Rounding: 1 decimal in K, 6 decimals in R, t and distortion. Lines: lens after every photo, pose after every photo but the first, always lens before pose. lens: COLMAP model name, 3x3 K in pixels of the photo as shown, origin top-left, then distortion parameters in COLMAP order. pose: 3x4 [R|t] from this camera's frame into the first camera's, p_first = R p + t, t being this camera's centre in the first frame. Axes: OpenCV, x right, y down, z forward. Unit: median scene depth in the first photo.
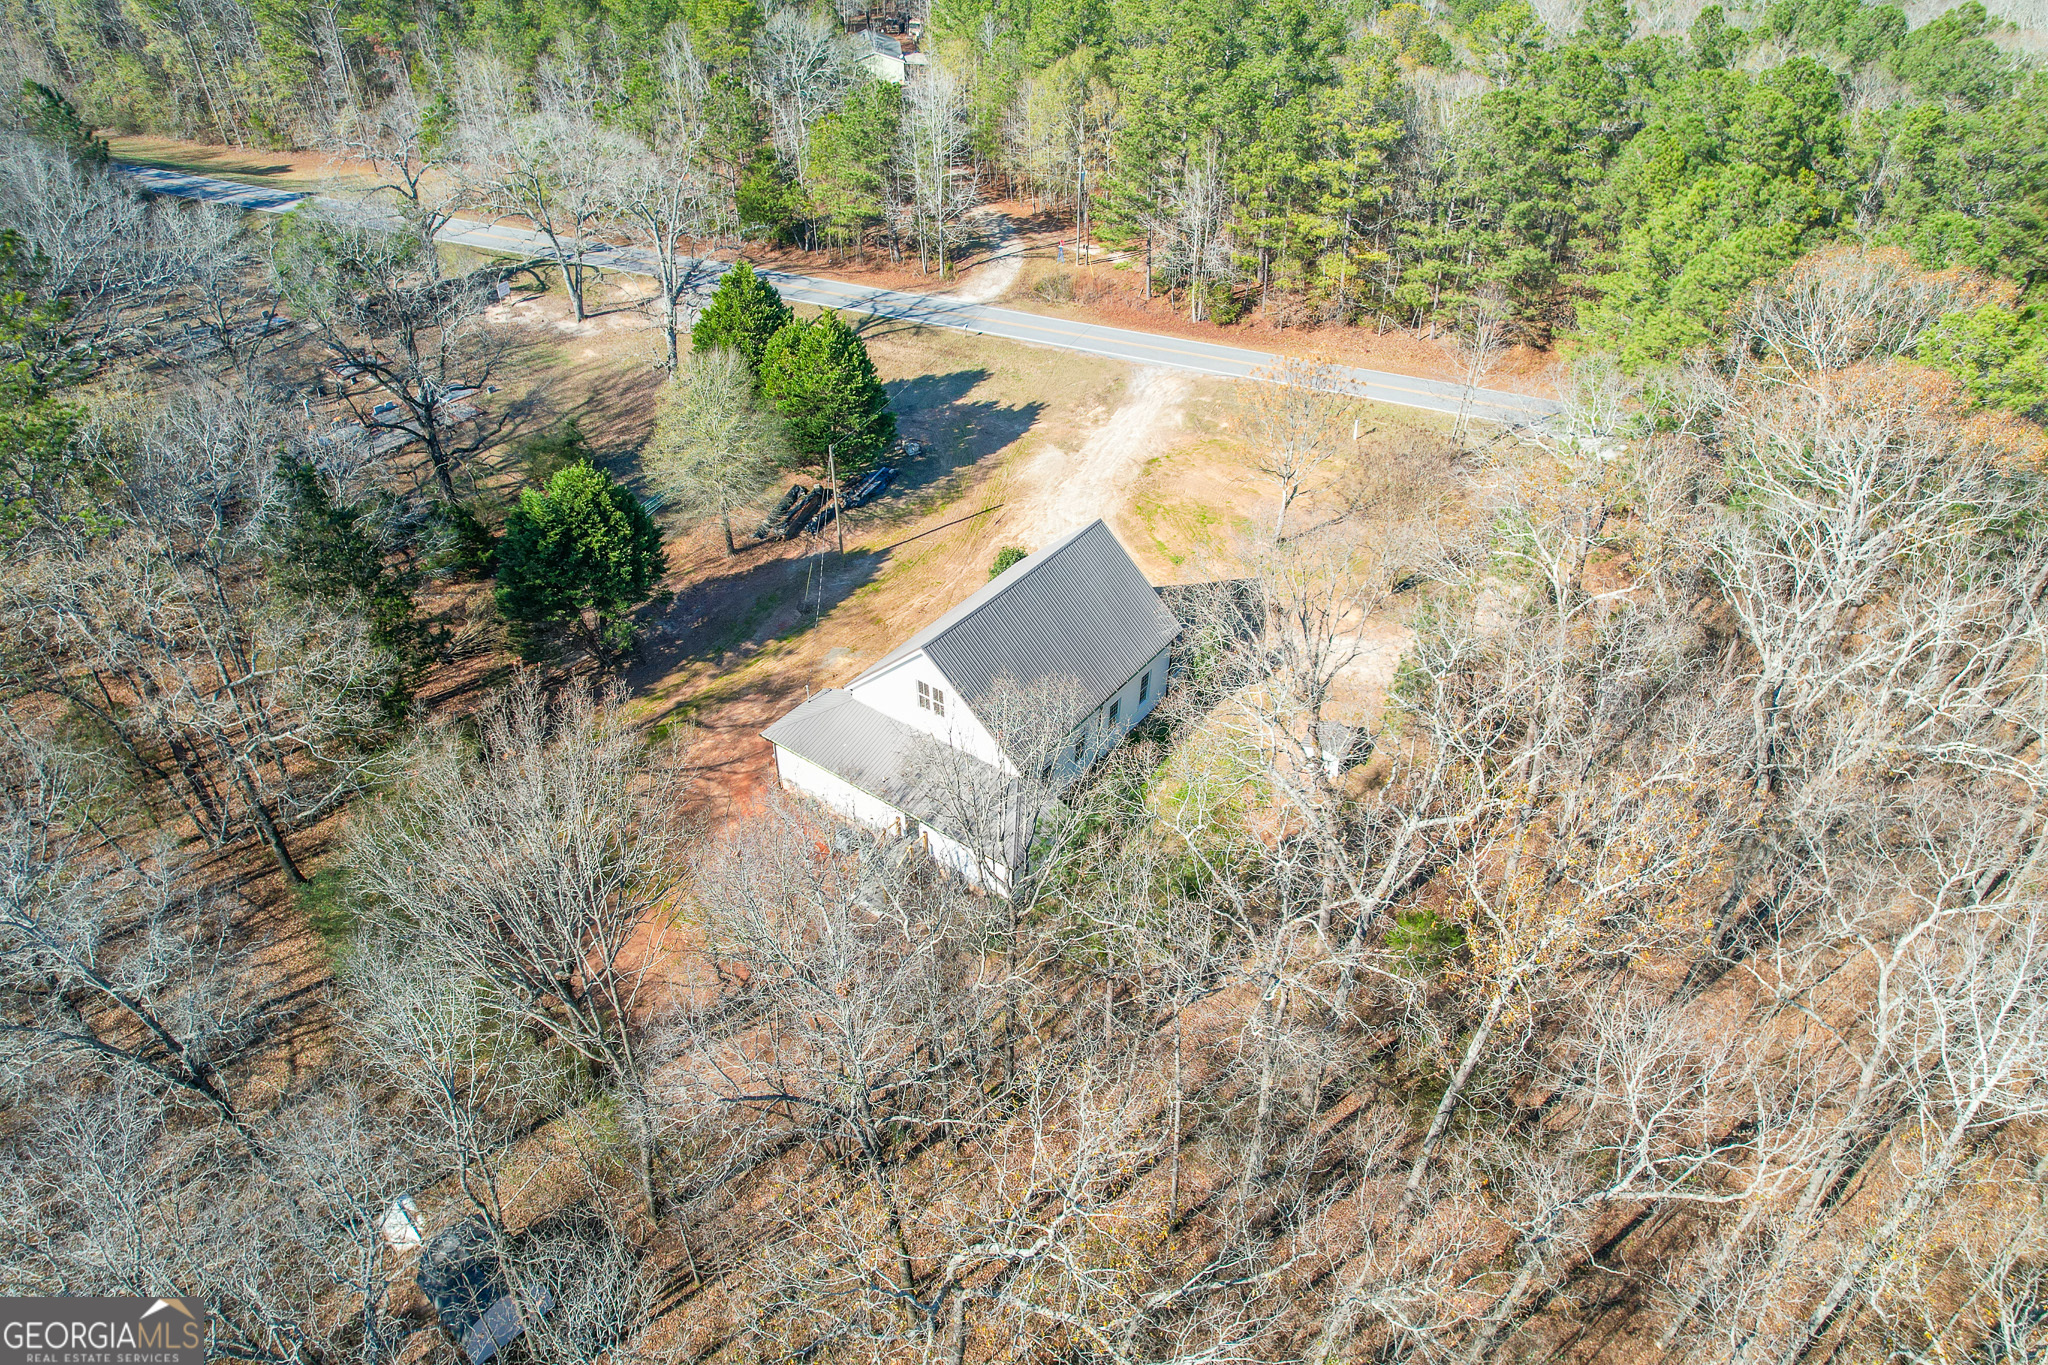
lens RADIAL K [[1312.0, 0, 1030.6], [0, 1312.0, 669.4], [0, 0, 1]] dist [-0.070529, 0.060781]
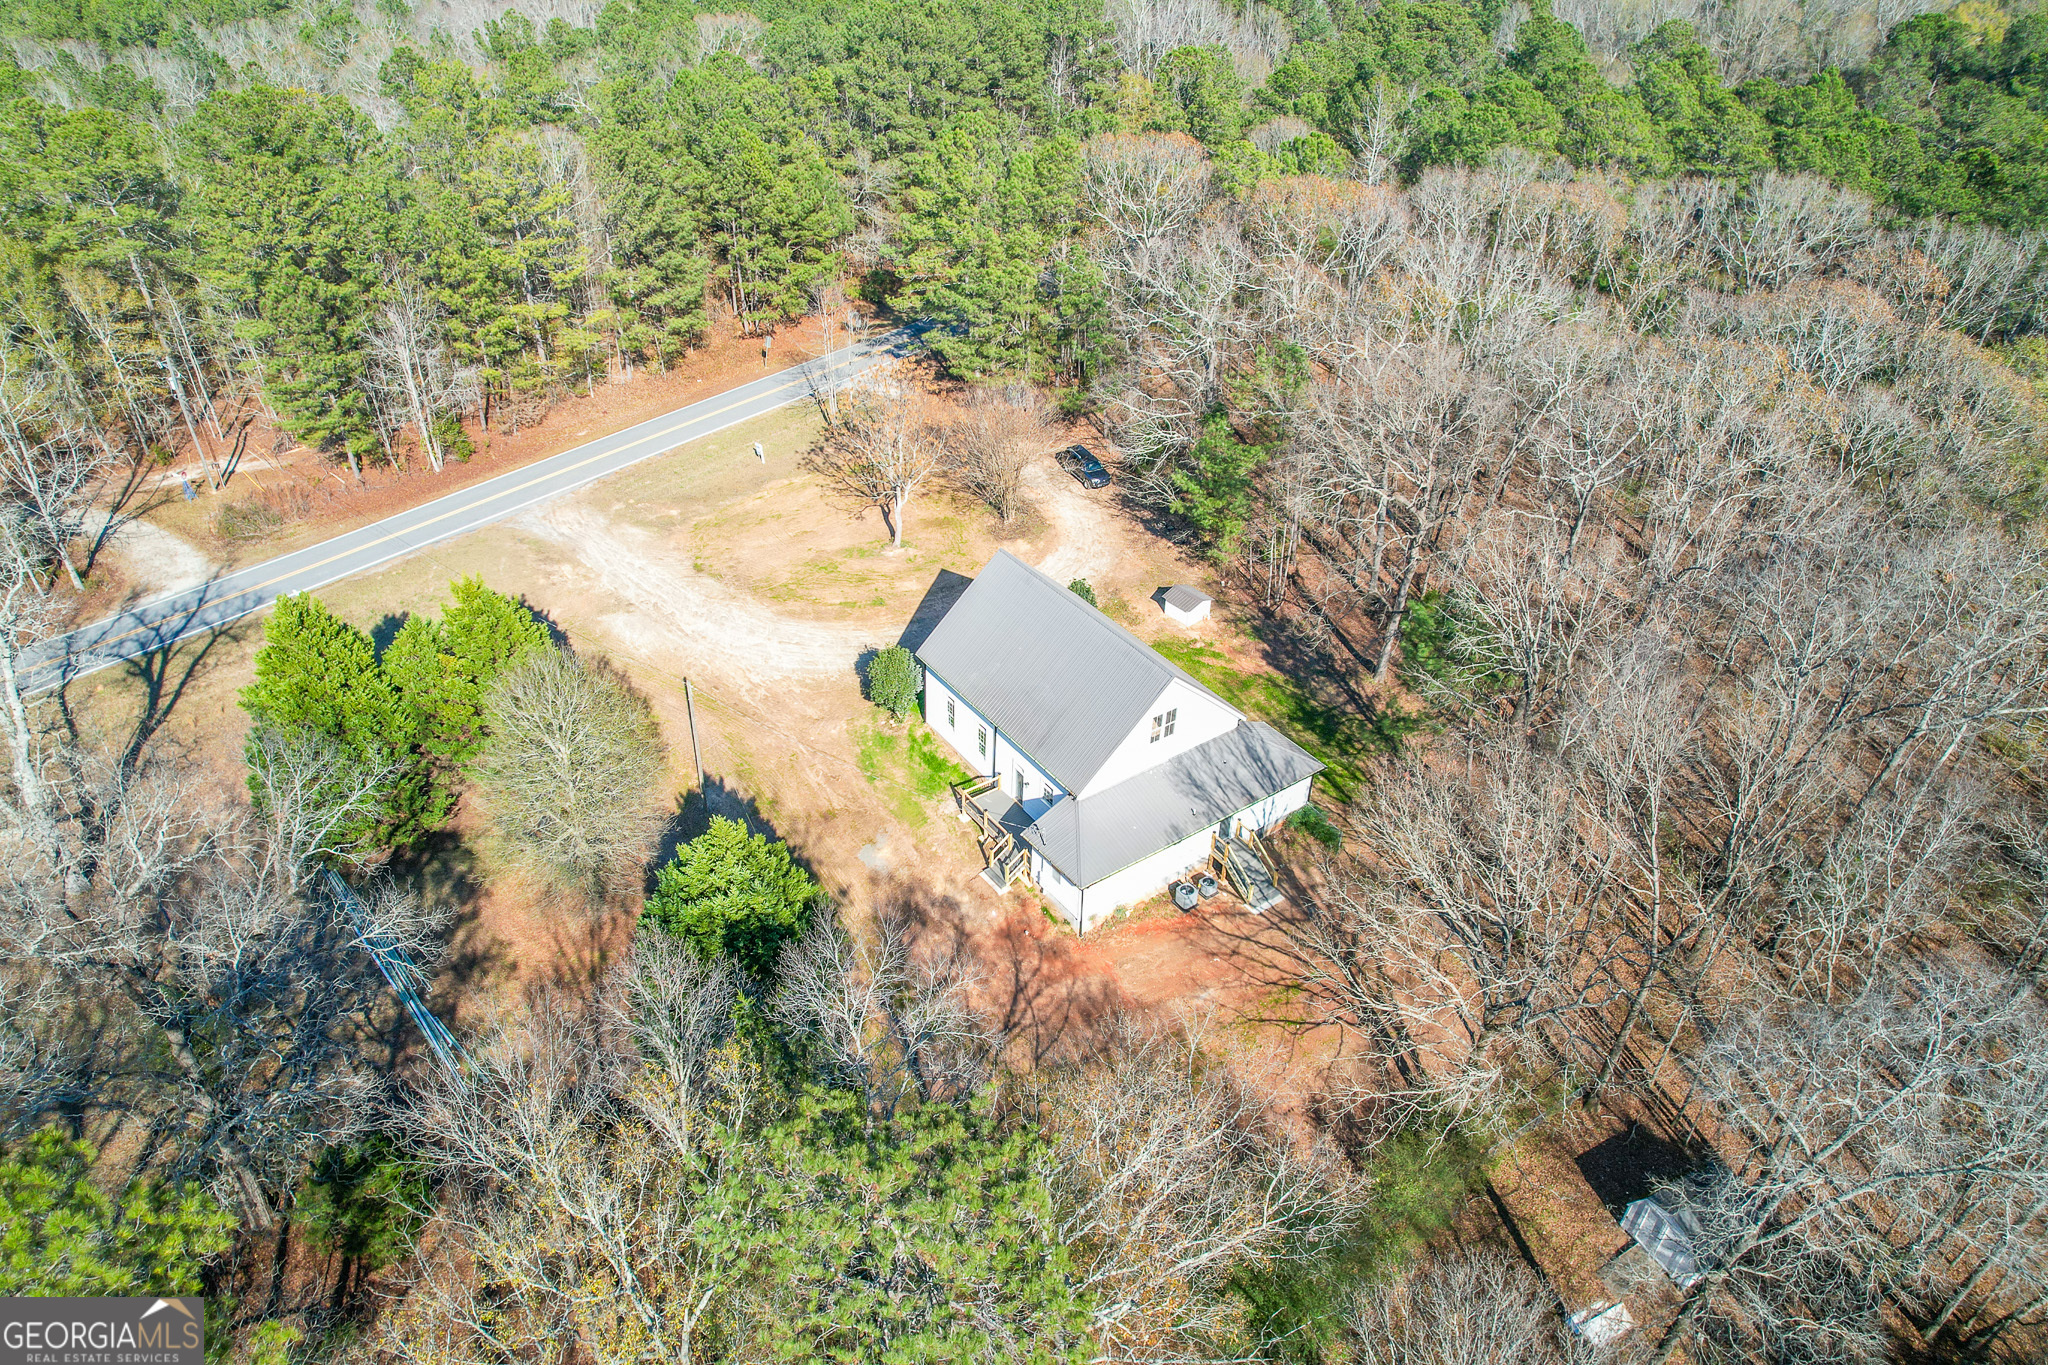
lens RADIAL K [[1312.0, 0, 1029.8], [0, 1312.0, 671.5], [0, 0, 1]] dist [-0.070529, 0.060781]
pose [[0.320343, -0.541802, 0.777065, -0.619132], [0.553743, 0.772652, 0.310446, -0.271467], [-0.768602, 0.330846, 0.547533, 0.352345]]
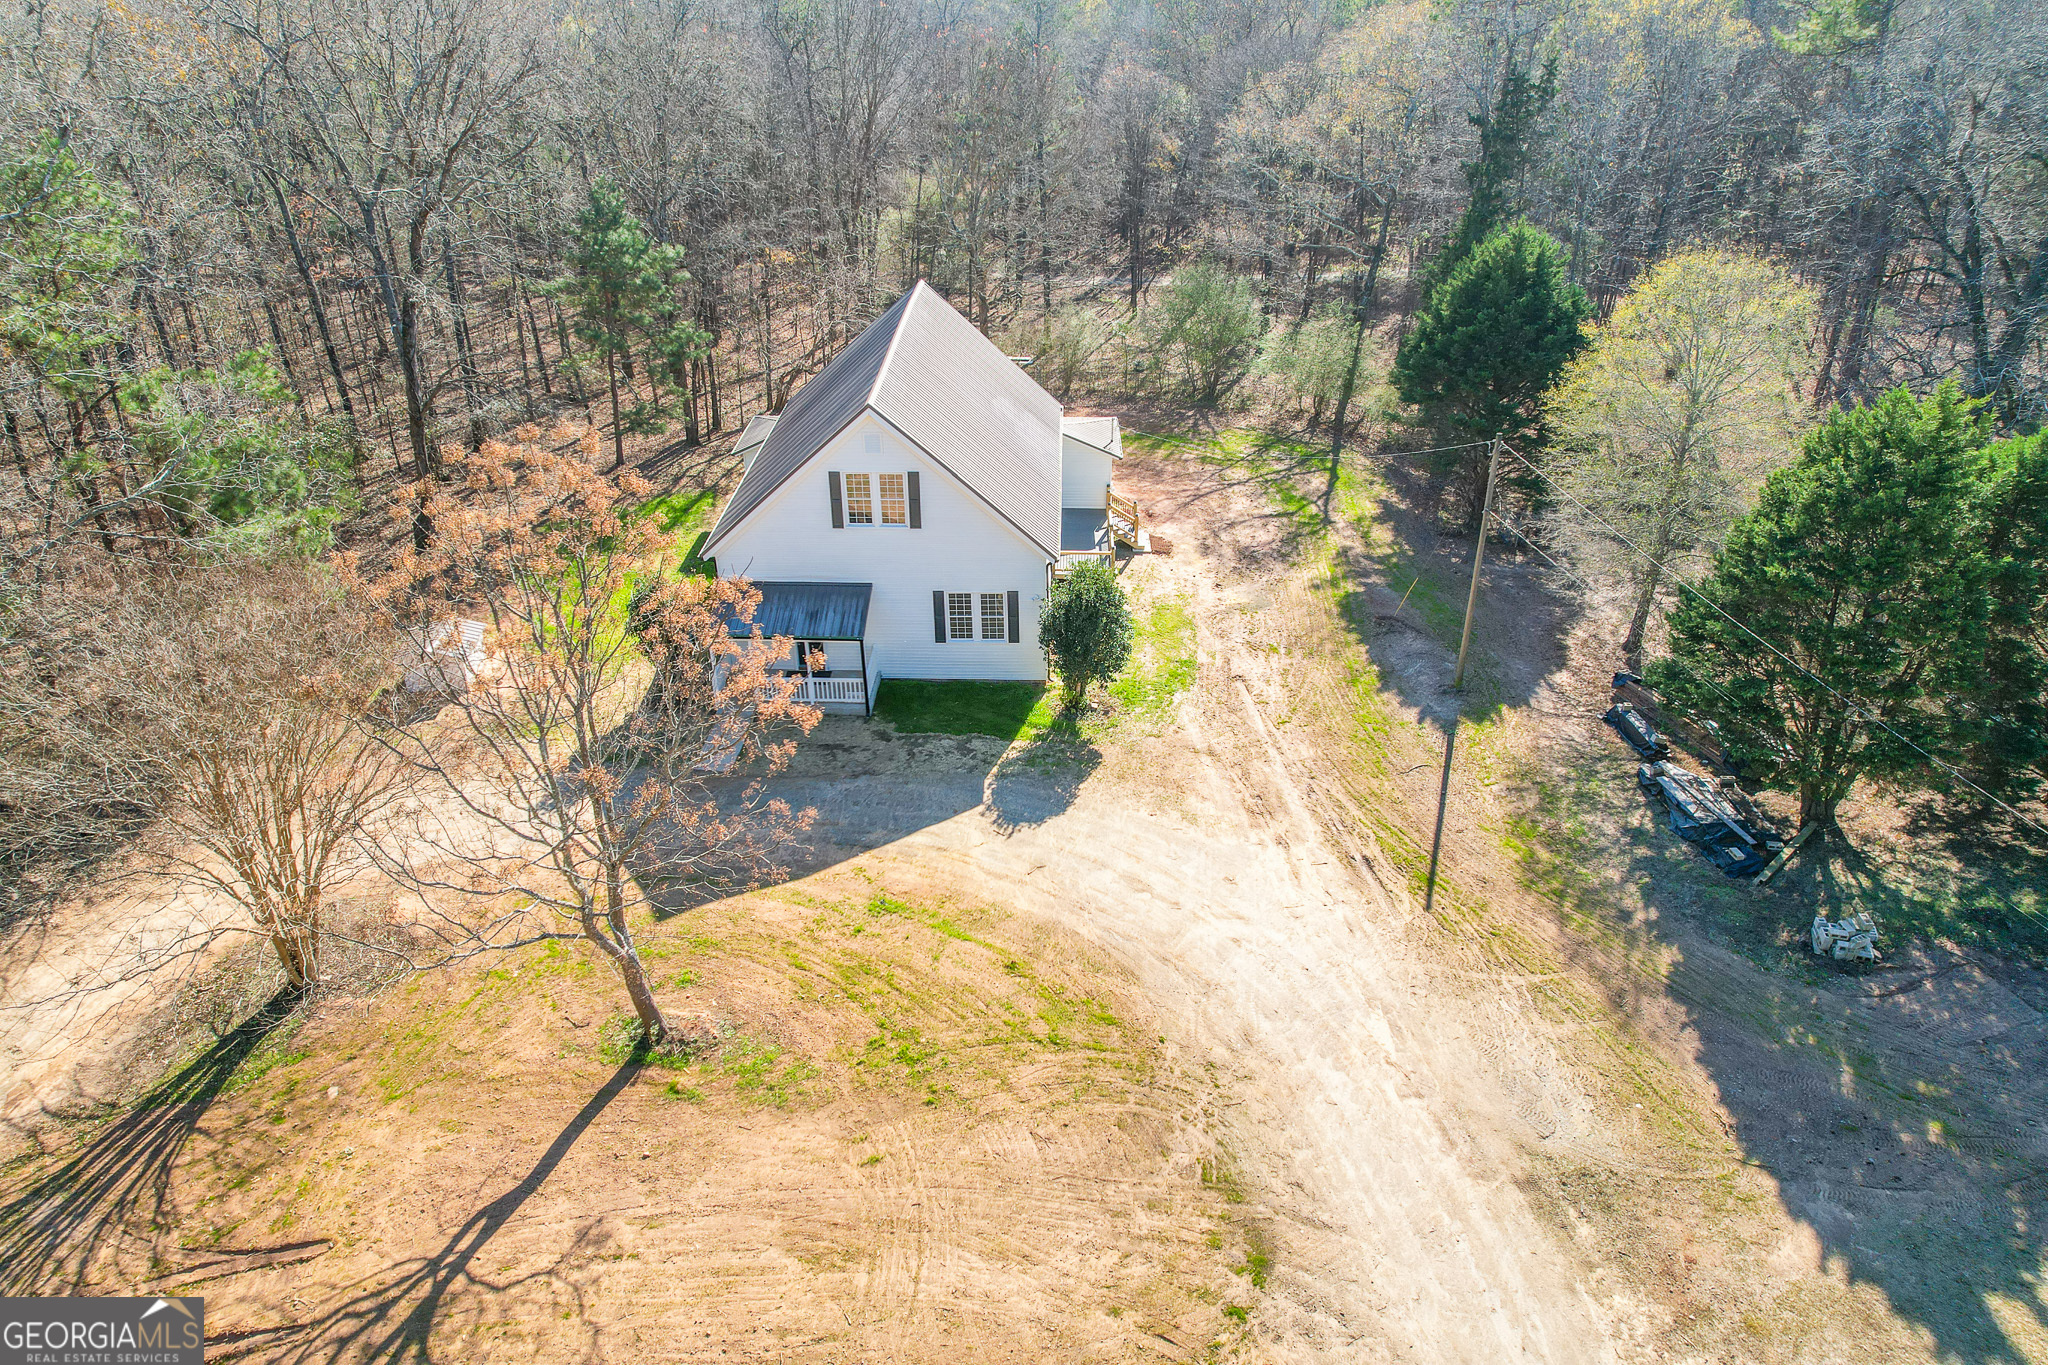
lens RADIAL K [[1312.0, 0, 1026.2], [0, 1312.0, 674.7], [0, 0, 1]] dist [-0.070529, 0.060781]
pose [[-0.826474, 0.275460, -0.490982, 0.233243], [-0.340750, 0.449465, 0.825755, -0.419900], [0.448141, 0.849767, -0.277608, 0.998832]]
